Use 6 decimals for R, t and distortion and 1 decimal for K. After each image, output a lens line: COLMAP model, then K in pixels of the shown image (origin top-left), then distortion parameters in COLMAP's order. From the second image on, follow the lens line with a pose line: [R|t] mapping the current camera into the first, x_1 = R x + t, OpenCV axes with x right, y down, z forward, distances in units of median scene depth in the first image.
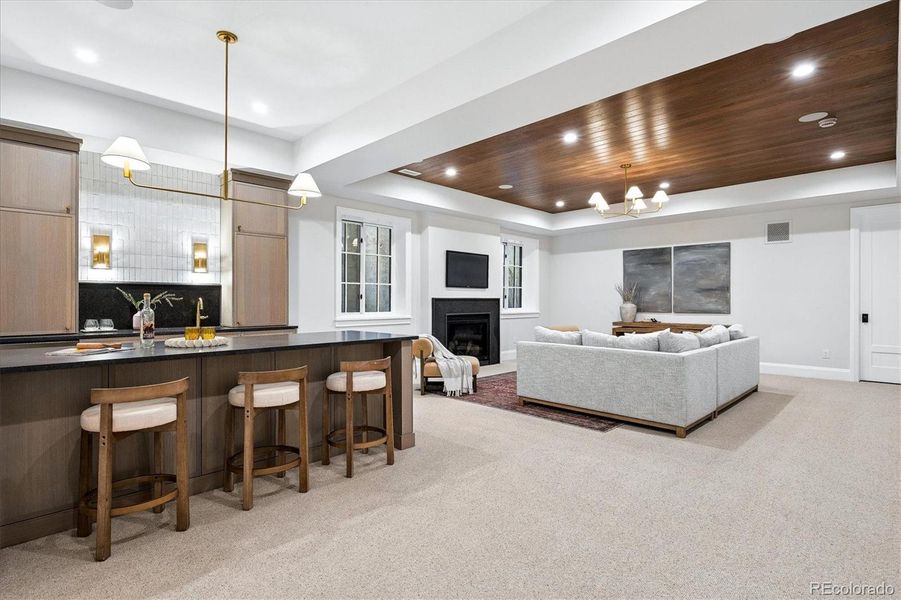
lens RADIAL K [[450.0, 0, 451.0], [0, 450.0, 297.8], [0, 0, 1]] dist [0.002816, -0.000319]
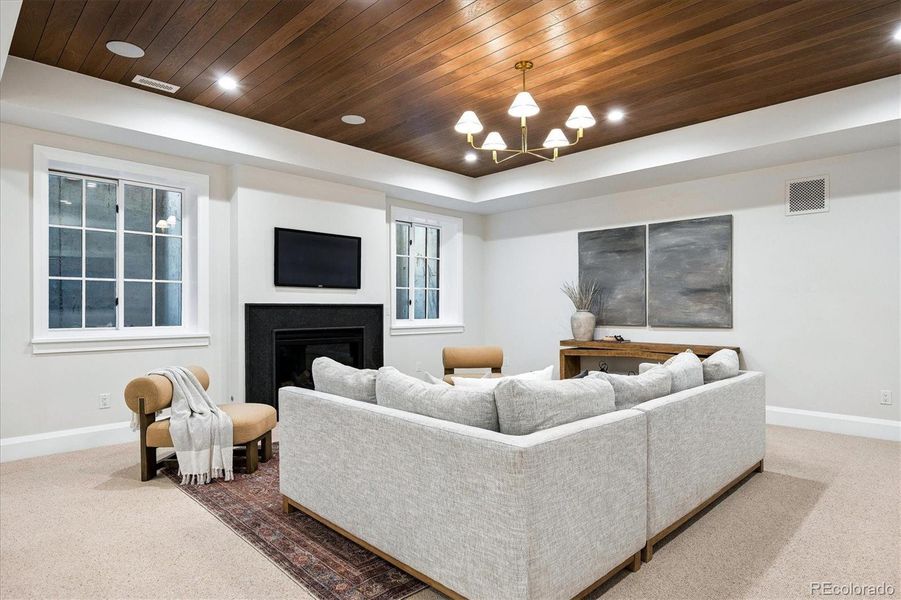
lens RADIAL K [[515.4, 0, 450.0], [0, 515.4, 304.6], [0, 0, 1]] dist [0.000012, 0.001367]
pose [[0.999977, -0.000473, -0.006692, 0.231525], [0.000468, 1.000000, -0.000875, 0.002326], [0.006692, 0.000872, 0.999977, 0.279417]]
